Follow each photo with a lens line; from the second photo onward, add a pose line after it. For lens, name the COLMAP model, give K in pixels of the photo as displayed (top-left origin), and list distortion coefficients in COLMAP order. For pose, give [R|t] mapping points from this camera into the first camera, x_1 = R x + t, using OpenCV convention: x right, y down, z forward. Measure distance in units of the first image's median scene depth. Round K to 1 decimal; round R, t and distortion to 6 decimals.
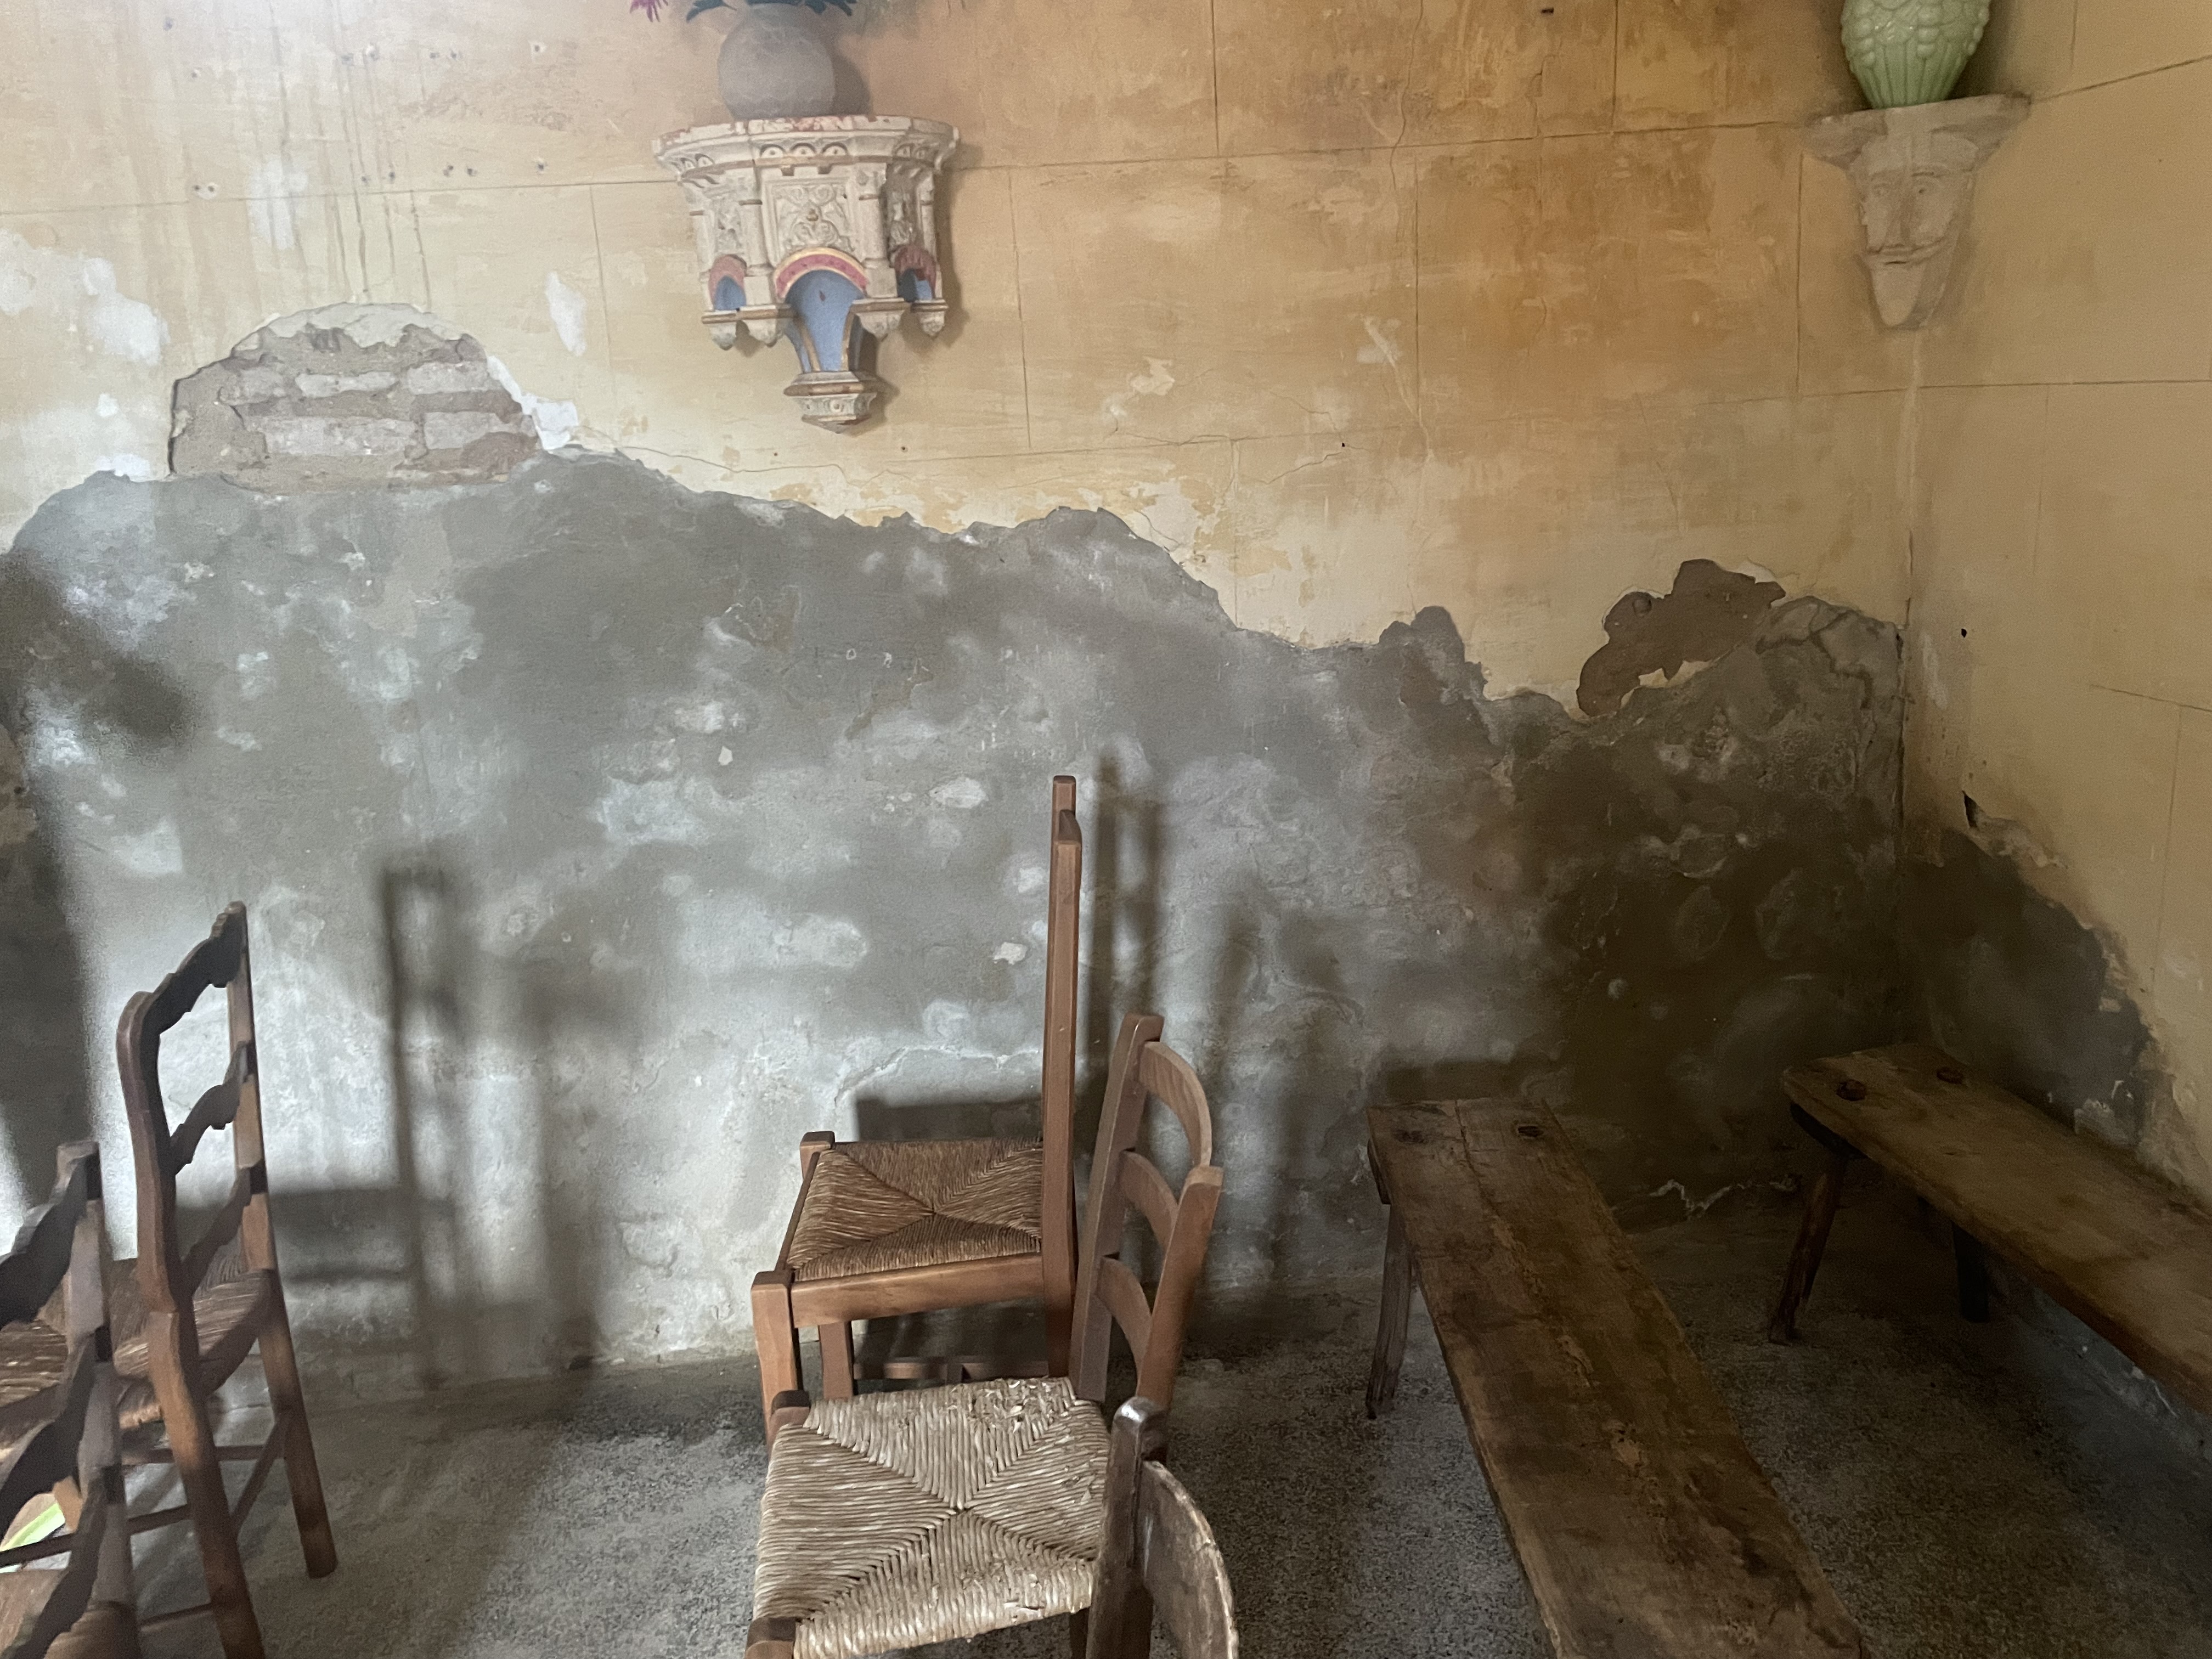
lens RADIAL K [[1662.5, 0, 1127.1], [0, 1662.5, 827.9], [0, 0, 1]] dist [0.091253, -0.115309]
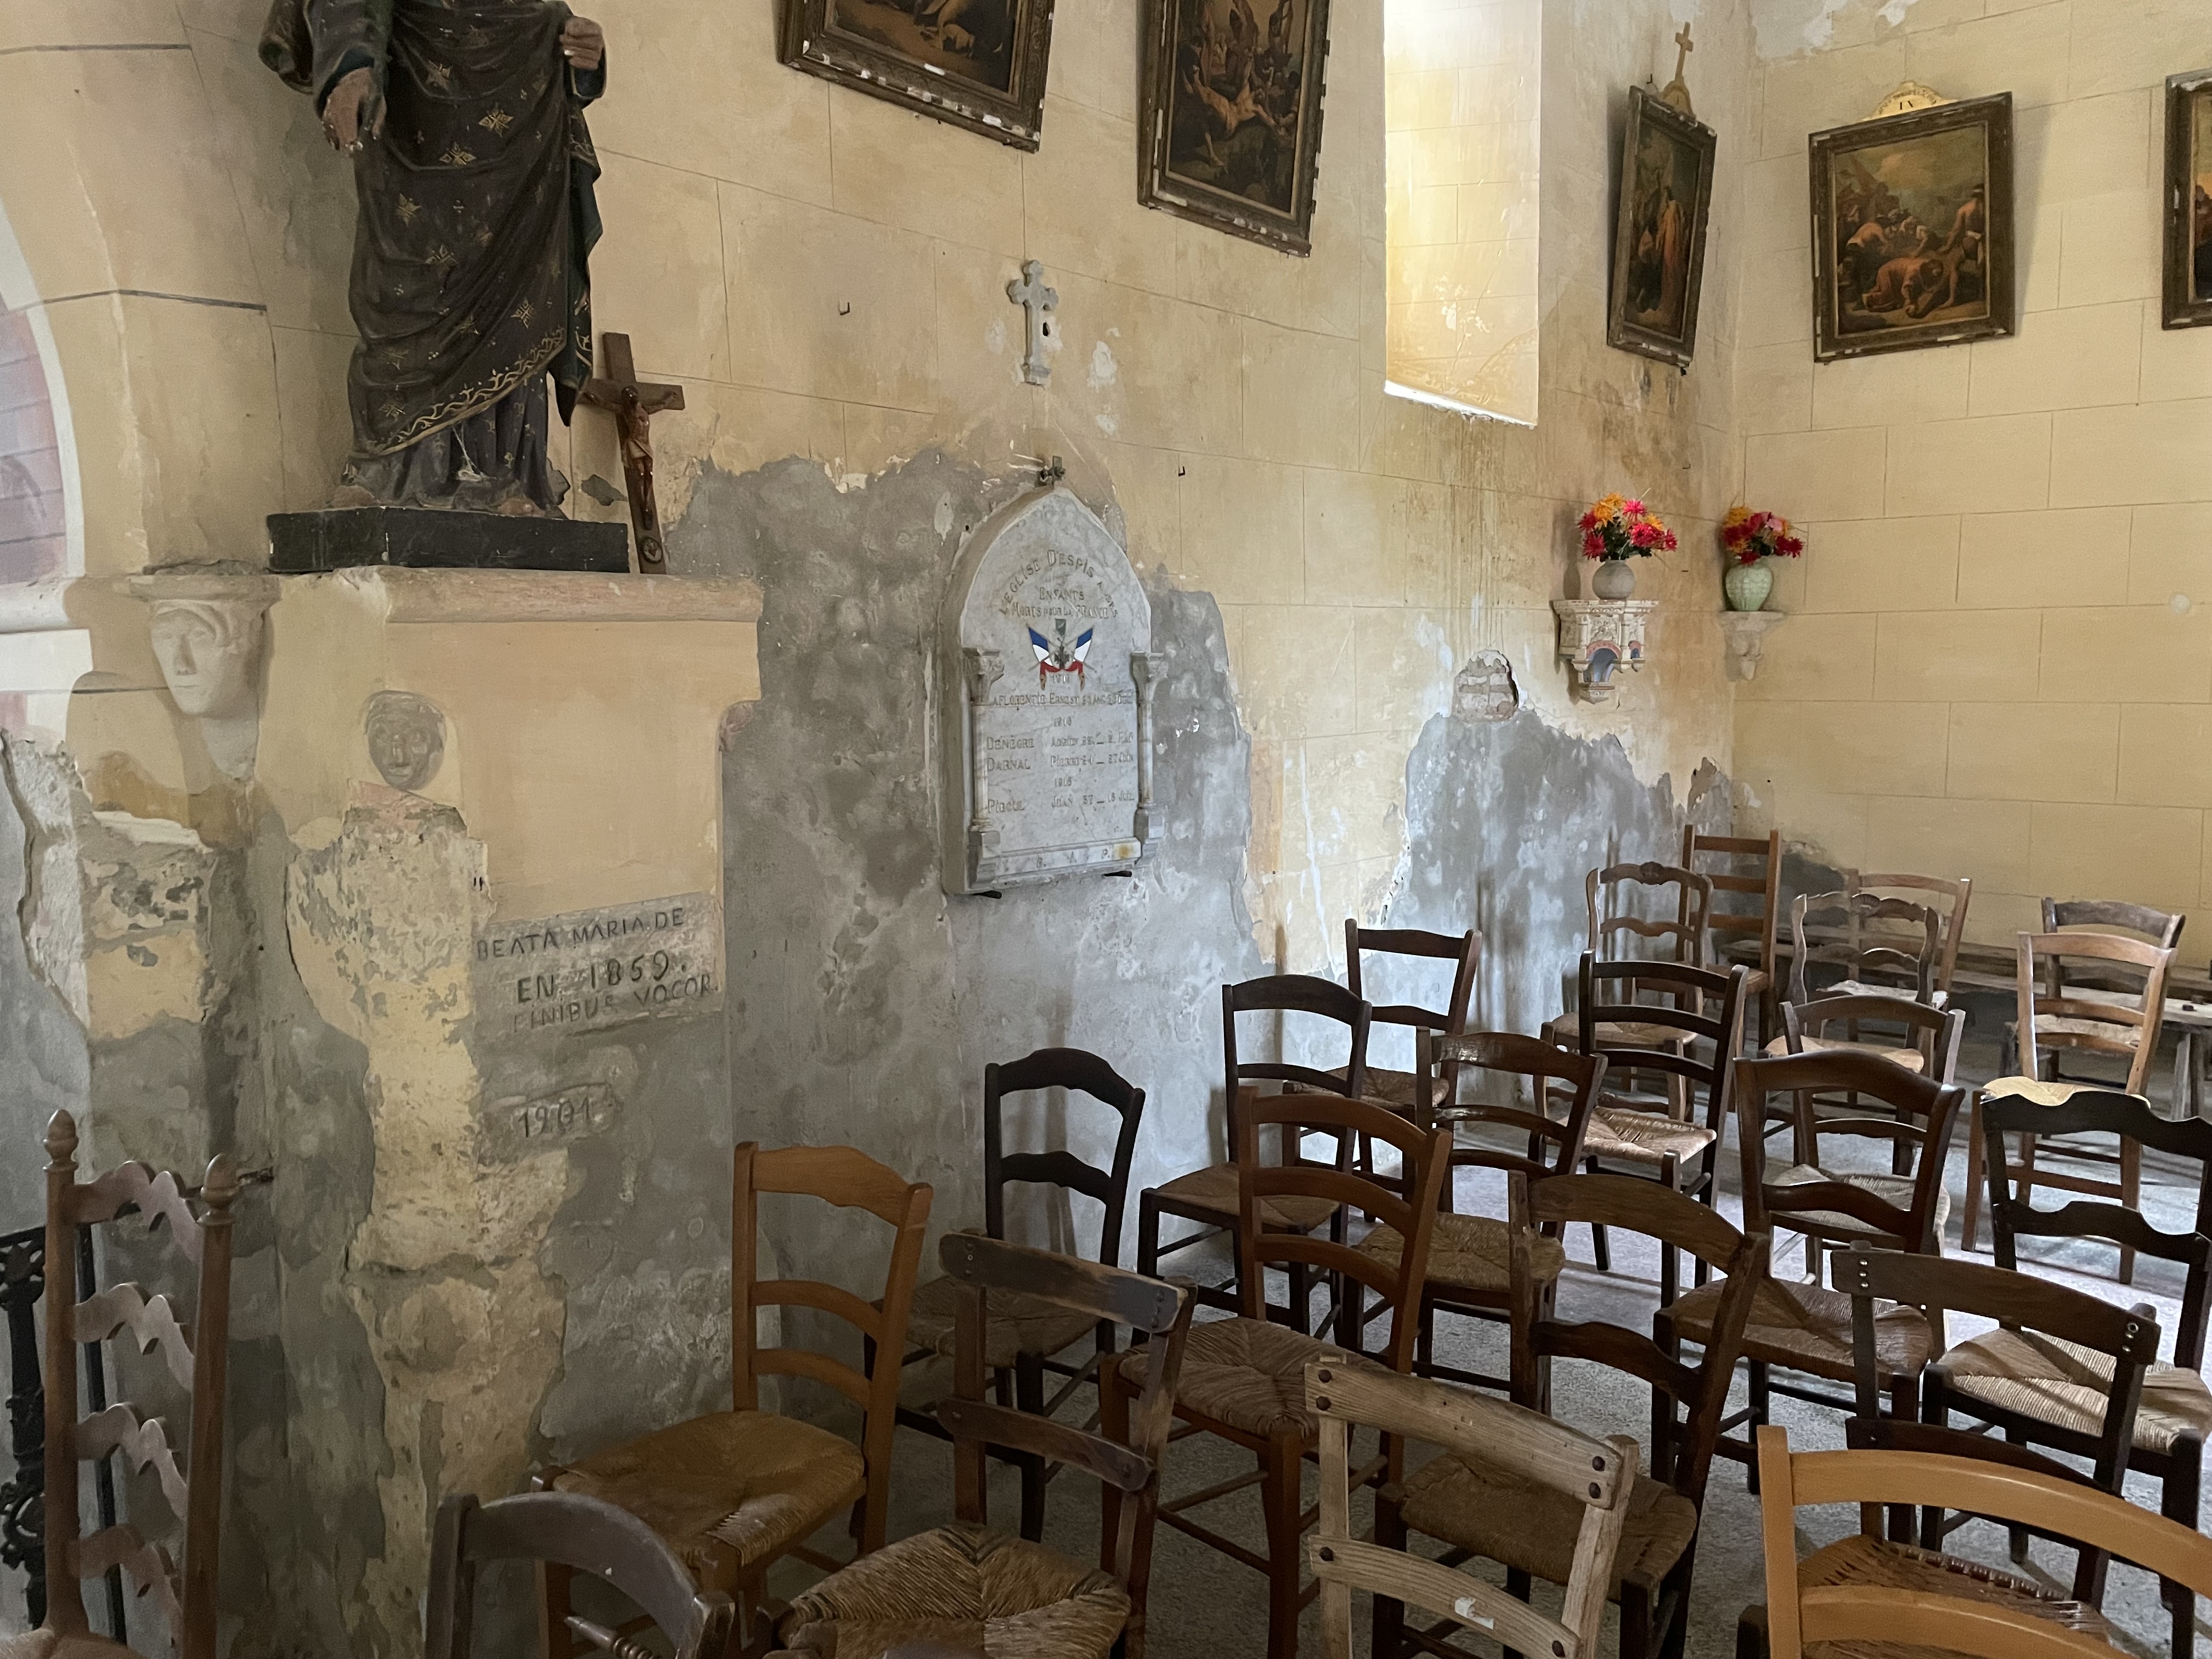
lens RADIAL K [[1662.5, 0, 1096.3], [0, 1662.5, 827.5], [0, 0, 1]] dist [0.091253, -0.115309]
pose [[0.732091, -0.018380, 0.680959, -2.400243], [0.127875, 0.985573, -0.110876, 0.140869], [-0.669097, 0.168249, 0.723880, -0.338641]]
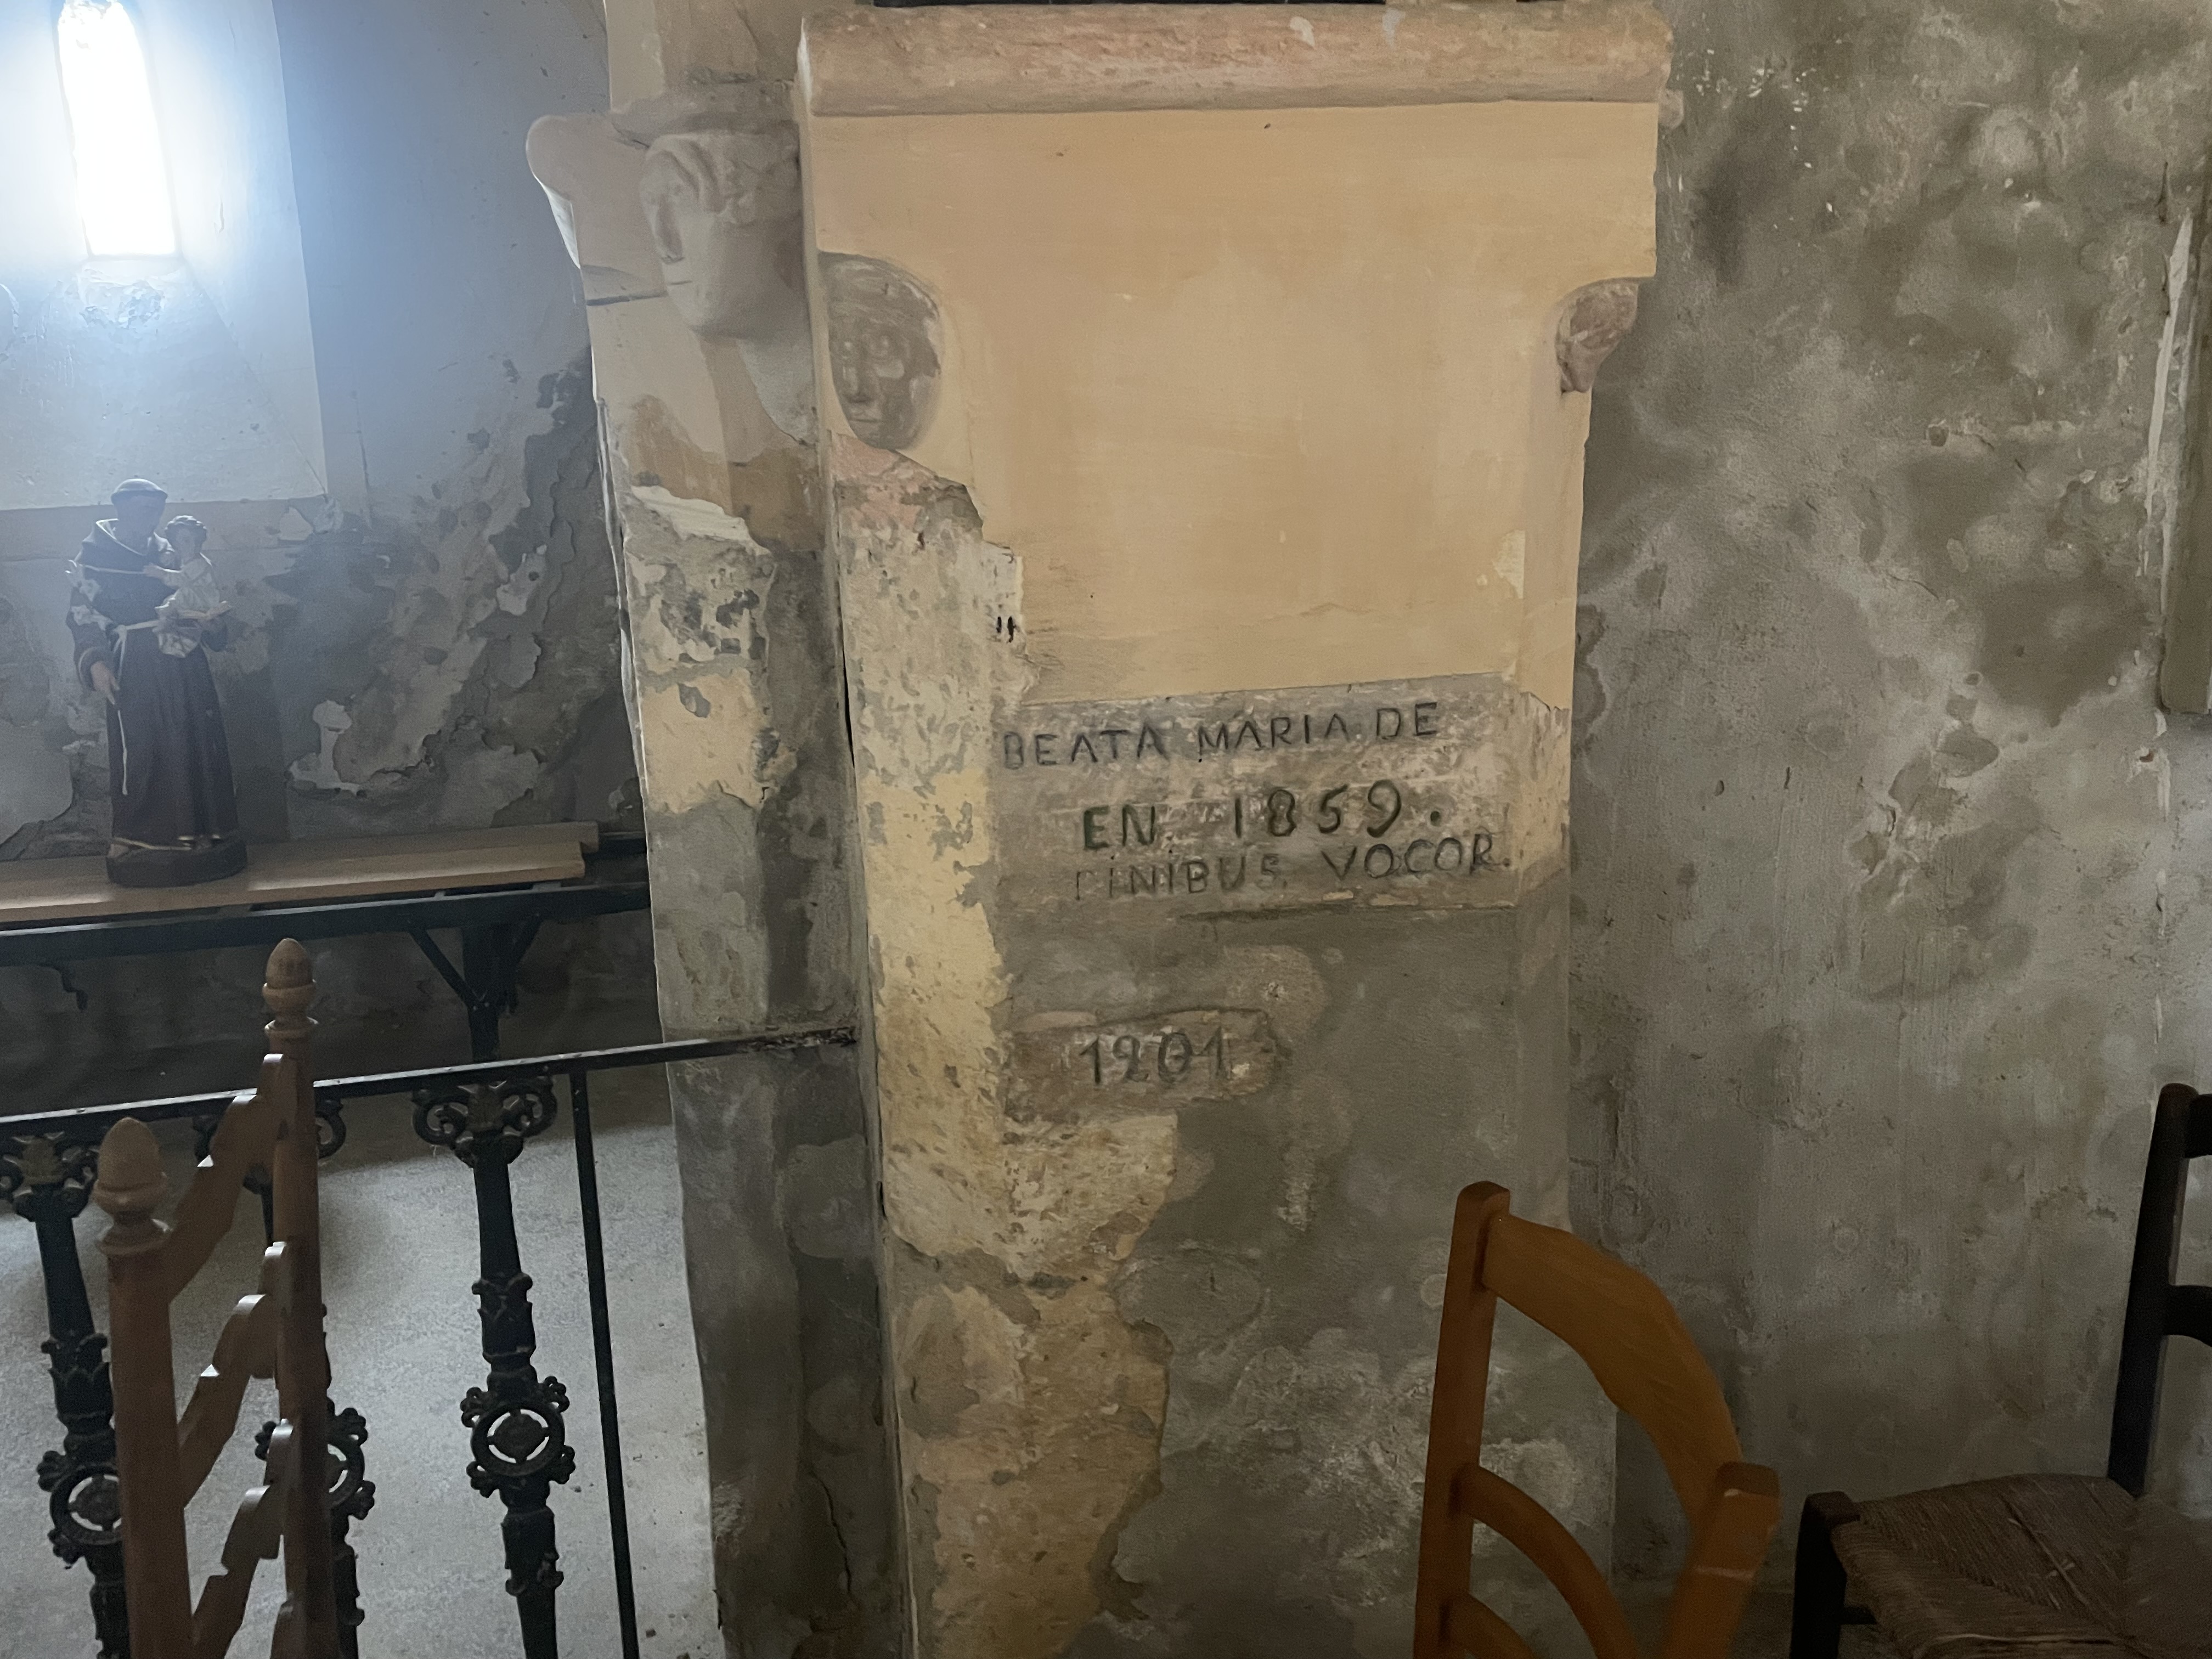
lens RADIAL K [[1662.5, 0, 1117.9], [0, 1662.5, 807.9], [0, 0, 1]] dist [0.091253, -0.115309]
pose [[0.999440, 0.021702, 0.025455, -1.972240], [-0.021339, 0.999668, -0.014437, 0.082195], [-0.025760, 0.013886, 0.999572, 0.089277]]
